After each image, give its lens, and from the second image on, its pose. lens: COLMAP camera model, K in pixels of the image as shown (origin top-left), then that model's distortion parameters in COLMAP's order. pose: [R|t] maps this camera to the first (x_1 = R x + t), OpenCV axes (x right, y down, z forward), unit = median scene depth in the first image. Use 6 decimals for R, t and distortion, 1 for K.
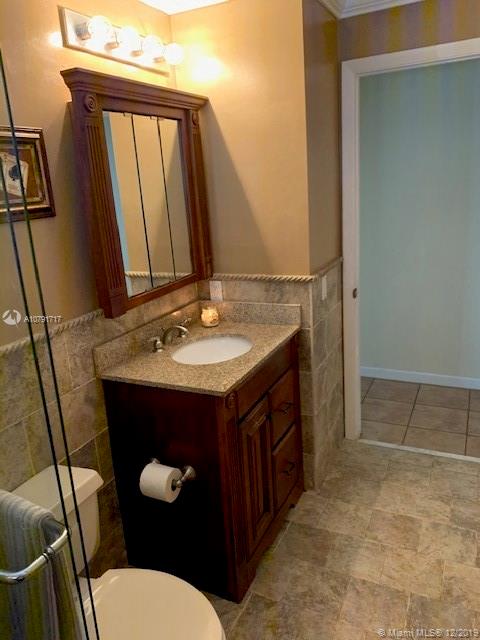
lens RADIAL K [[489.9, 0, 240.7], [0, 489.9, 319.5], [0, 0, 1]] dist [-0.008275, -0.006536]
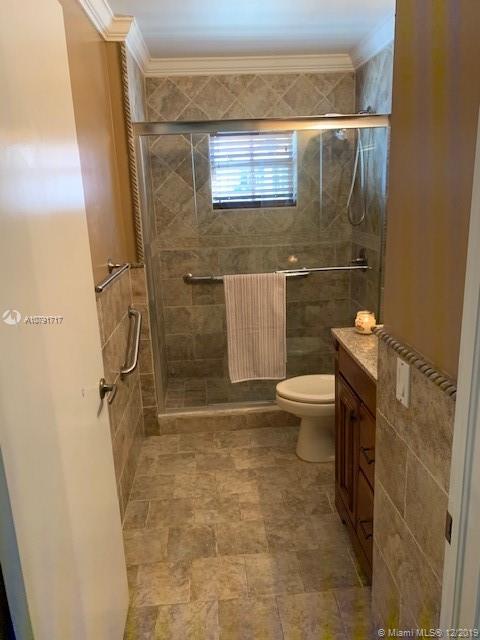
lens RADIAL K [[489.9, 0, 240.9], [0, 489.9, 318.7], [0, 0, 1]] dist [-0.008275, -0.006536]
pose [[-0.868959, 0.220480, -0.443057, 0.646240], [-0.039279, 0.861721, 0.505859, -0.459516], [0.493323, 0.456974, -0.740140, 1.536713]]
